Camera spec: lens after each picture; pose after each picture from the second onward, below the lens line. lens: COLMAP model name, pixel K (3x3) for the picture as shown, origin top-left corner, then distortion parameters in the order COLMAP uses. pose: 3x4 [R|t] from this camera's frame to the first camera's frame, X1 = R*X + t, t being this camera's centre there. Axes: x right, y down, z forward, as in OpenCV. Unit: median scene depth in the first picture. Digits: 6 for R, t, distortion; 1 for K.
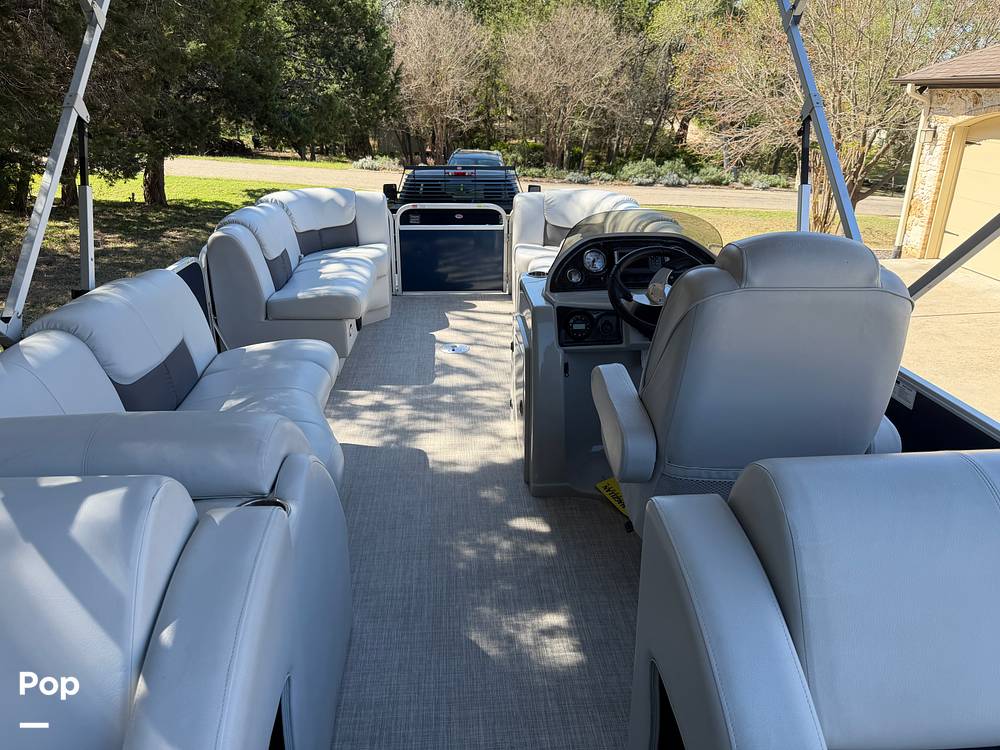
lens RADIAL K [[723.2, 0, 499.1], [0, 723.2, 379.0], [0, 0, 1]] dist [-0.002244, -0.014243]
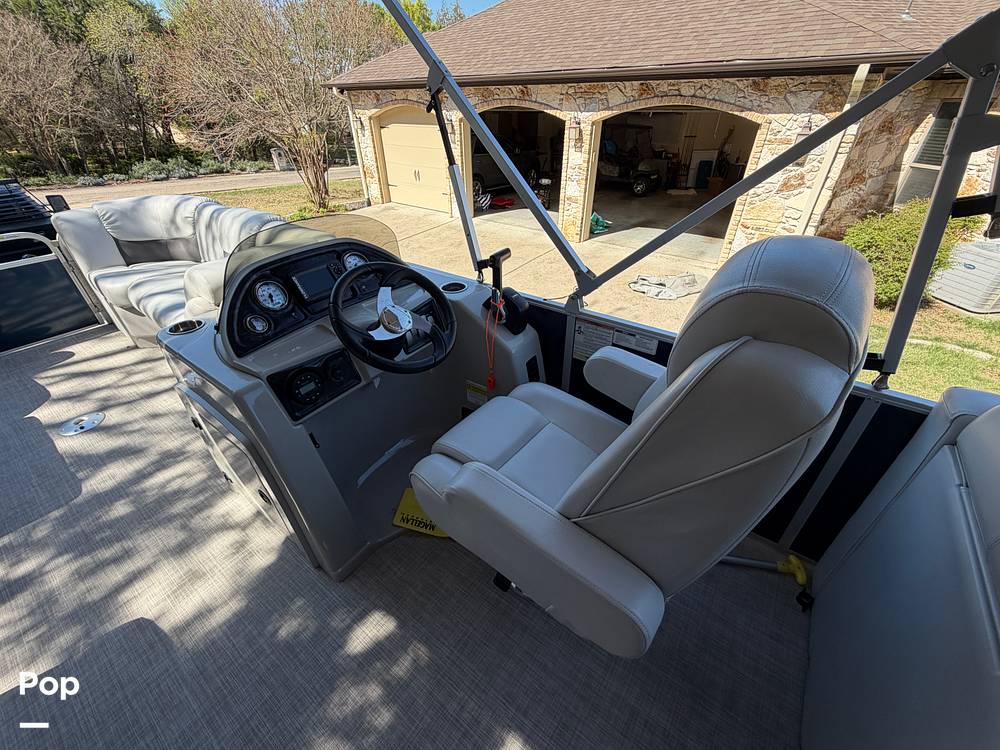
lens RADIAL K [[406.9, 0, 506.4], [0, 406.9, 375.7], [0, 0, 1]] dist [0.002854, -0.000455]
pose [[0.651747, -0.435704, 0.620796, -0.008362], [0.291548, 0.899556, 0.325268, -0.083726], [-0.700161, -0.031000, 0.713311, 0.271841]]
